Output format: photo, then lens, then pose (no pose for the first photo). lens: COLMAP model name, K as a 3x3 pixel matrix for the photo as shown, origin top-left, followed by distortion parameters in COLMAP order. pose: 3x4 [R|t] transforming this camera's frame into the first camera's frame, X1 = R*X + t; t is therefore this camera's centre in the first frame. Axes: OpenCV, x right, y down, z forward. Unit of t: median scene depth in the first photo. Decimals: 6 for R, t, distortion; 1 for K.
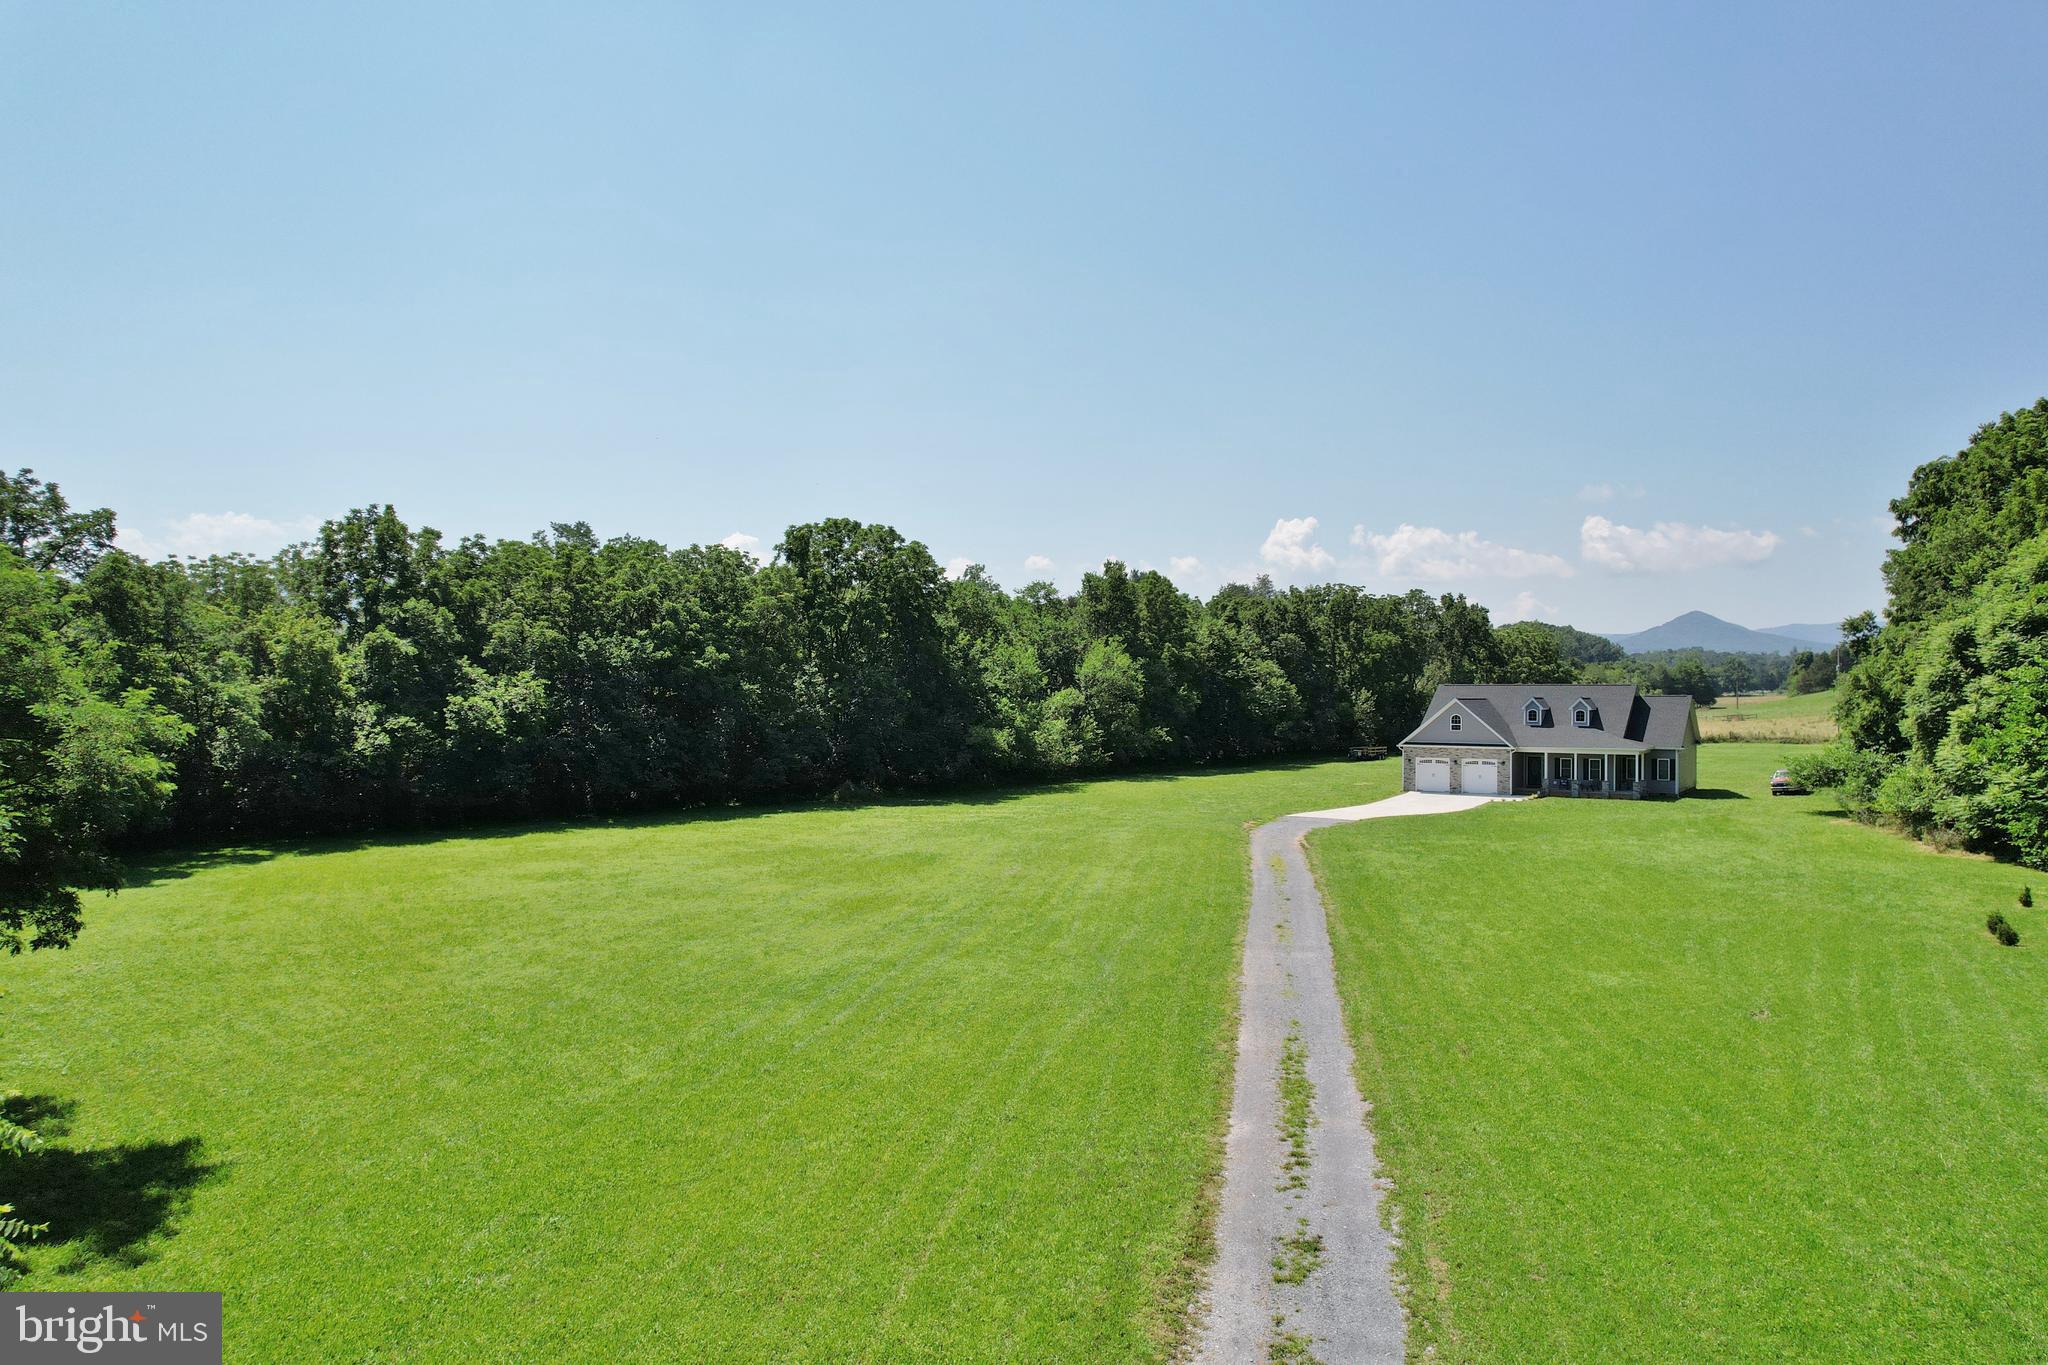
lens RADIAL K [[1296.2, 0, 1046.1], [0, 1296.2, 677.5], [0, 0, 1]] dist [-0.055595, 0.027635]
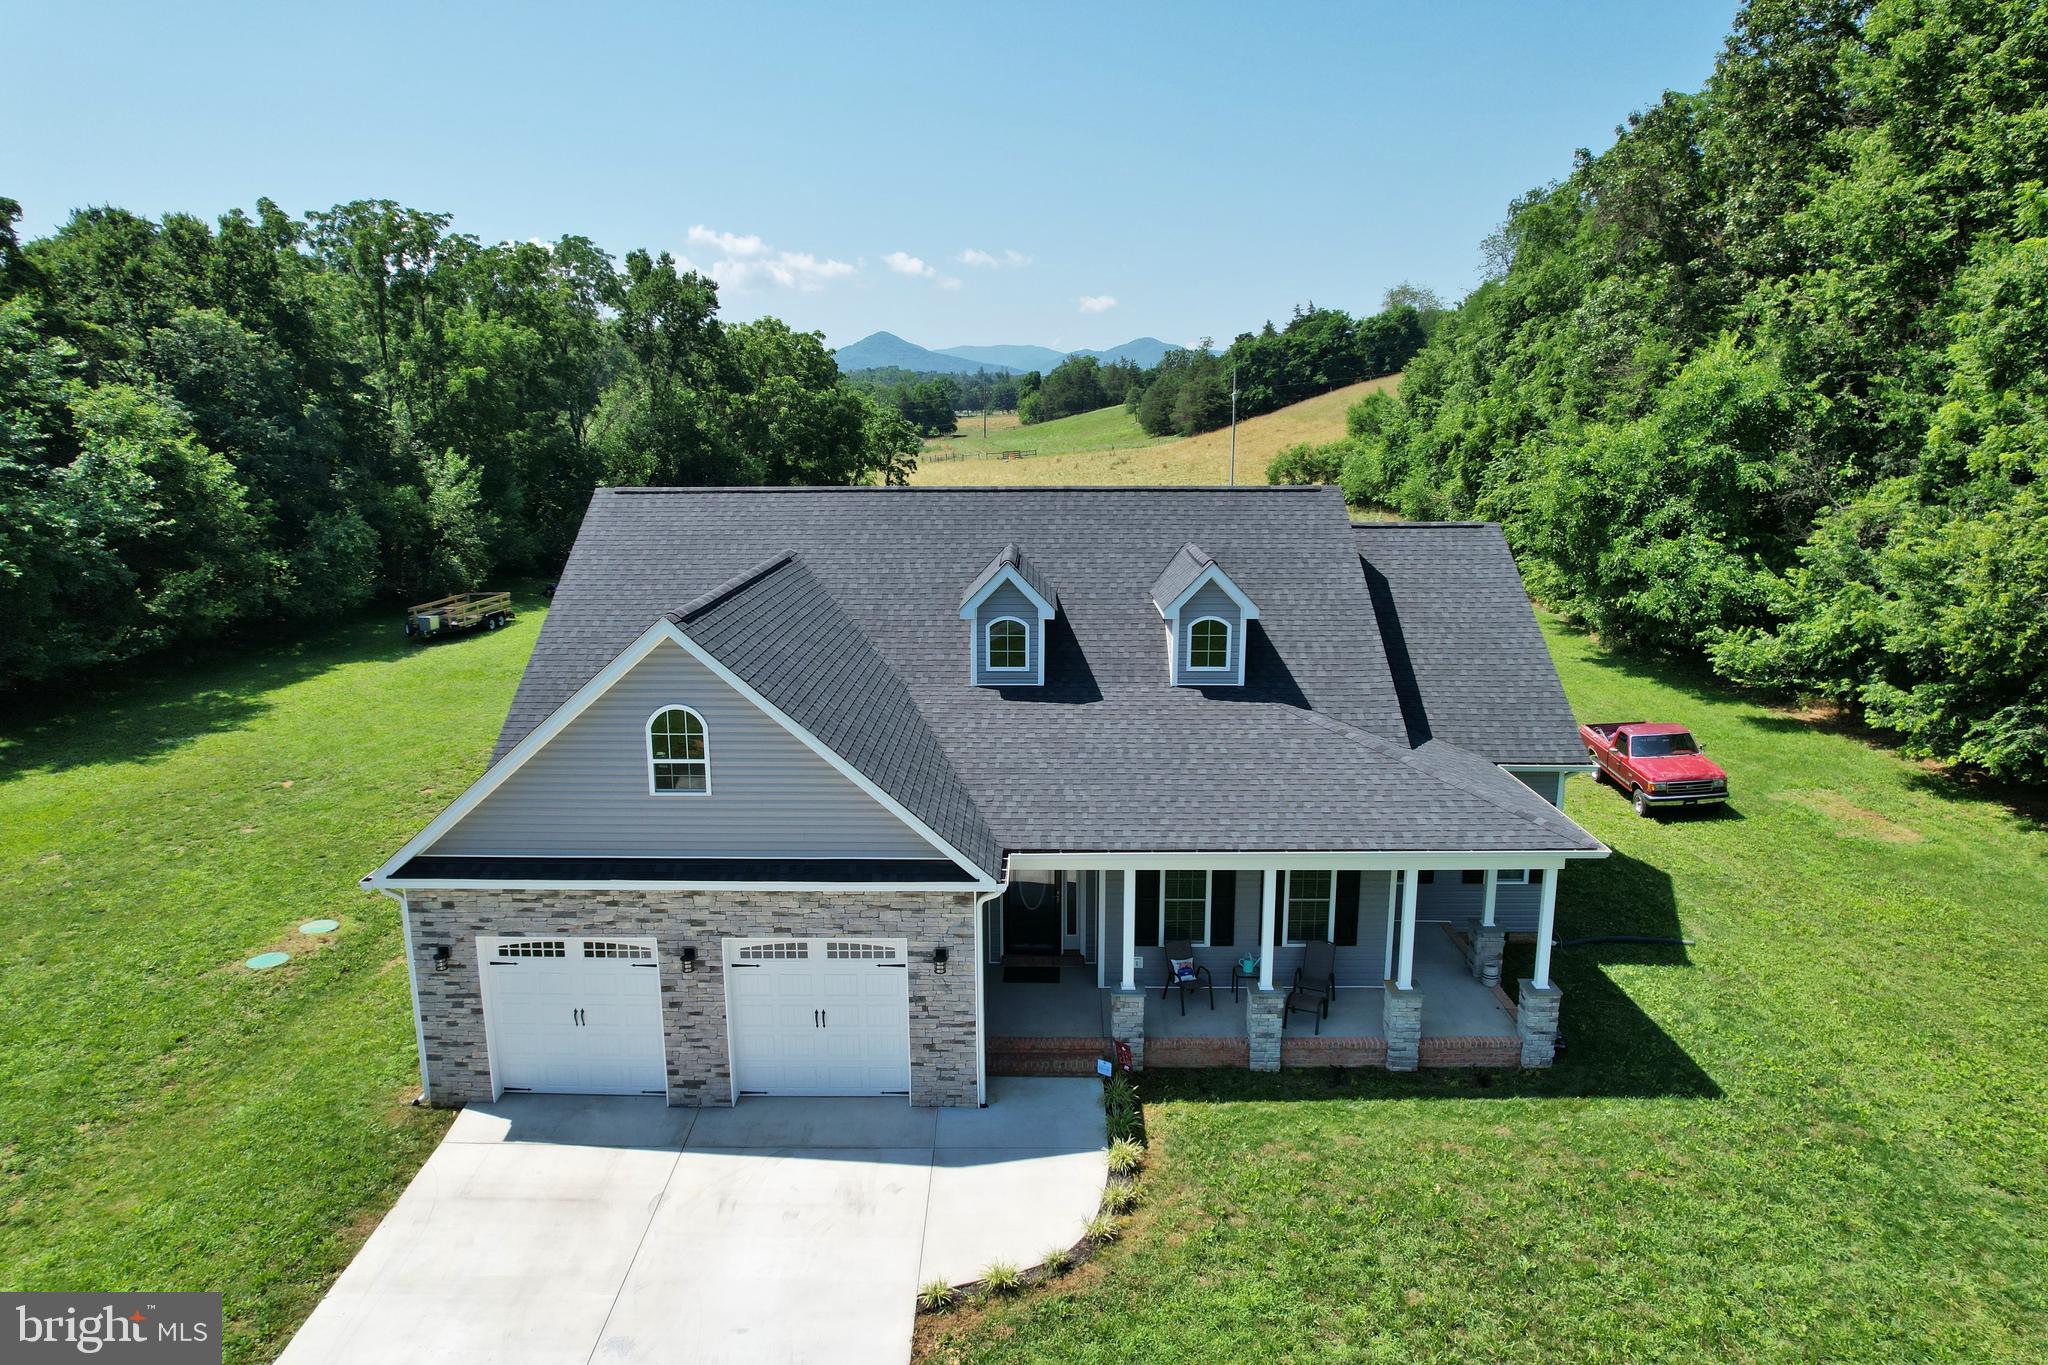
lens RADIAL K [[1296.2, 0, 1022.6], [0, 1296.2, 685.7], [0, 0, 1]] dist [-0.055595, 0.027635]
pose [[0.839519, -0.117310, 0.530515, 0.157754], [-0.002290, 0.975641, 0.219363, -0.008369], [-0.543326, -0.185374, 0.818800, 0.495131]]
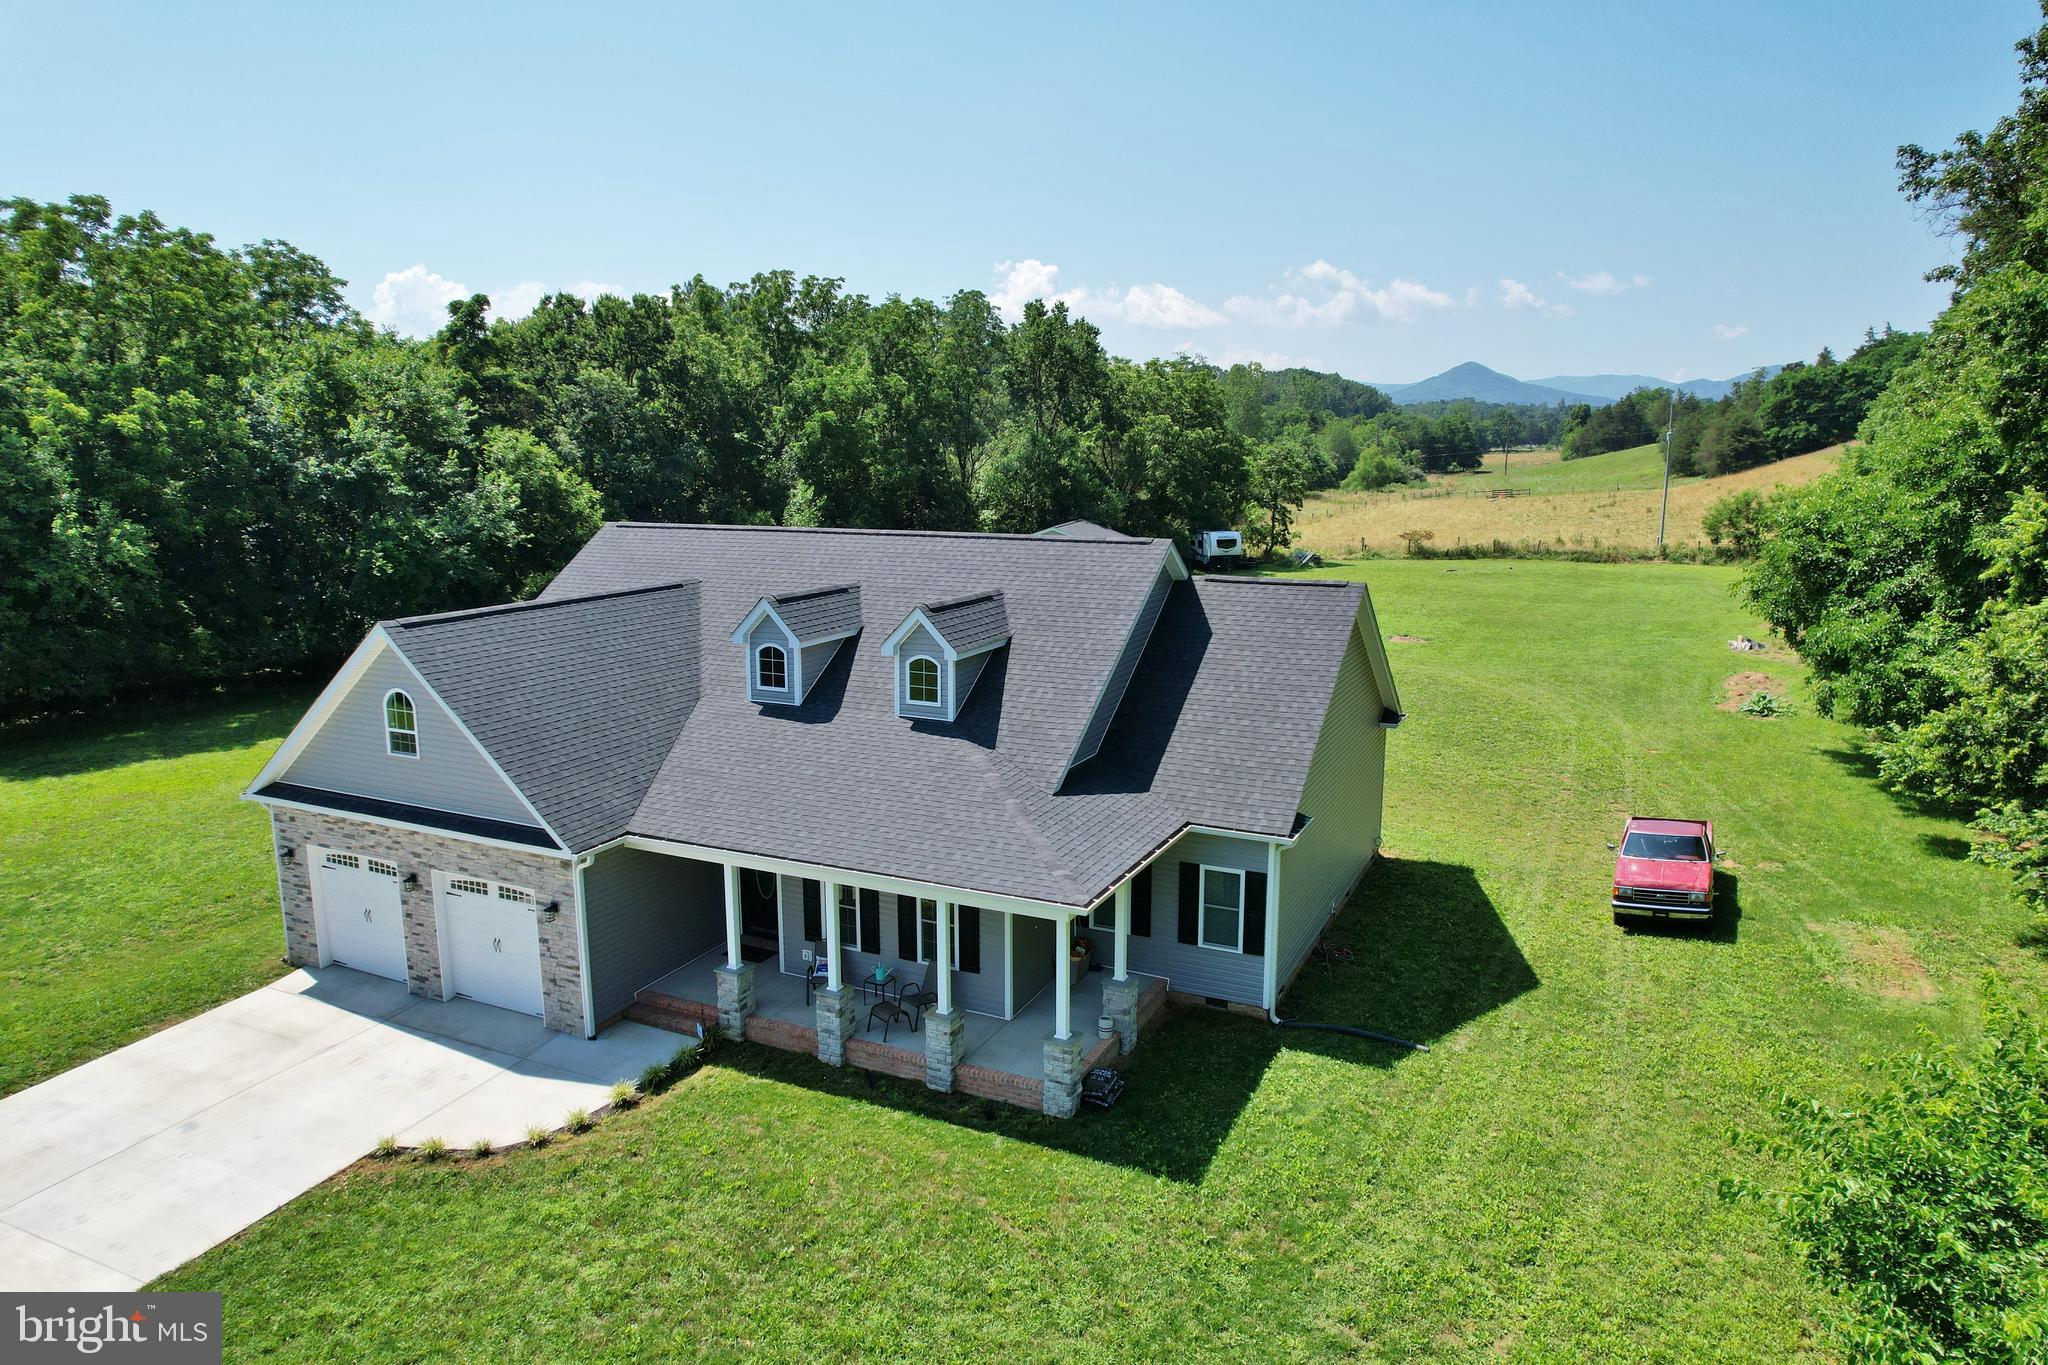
lens RADIAL K [[1296.2, 0, 1027.6], [0, 1296.2, 688.3], [0, 0, 1]] dist [-0.055595, 0.027635]
pose [[0.989347, -0.029882, 0.142475, 0.239189], [0.001045, 0.980139, 0.198311, -0.011505], [-0.145571, -0.196050, 0.969729, 0.449687]]
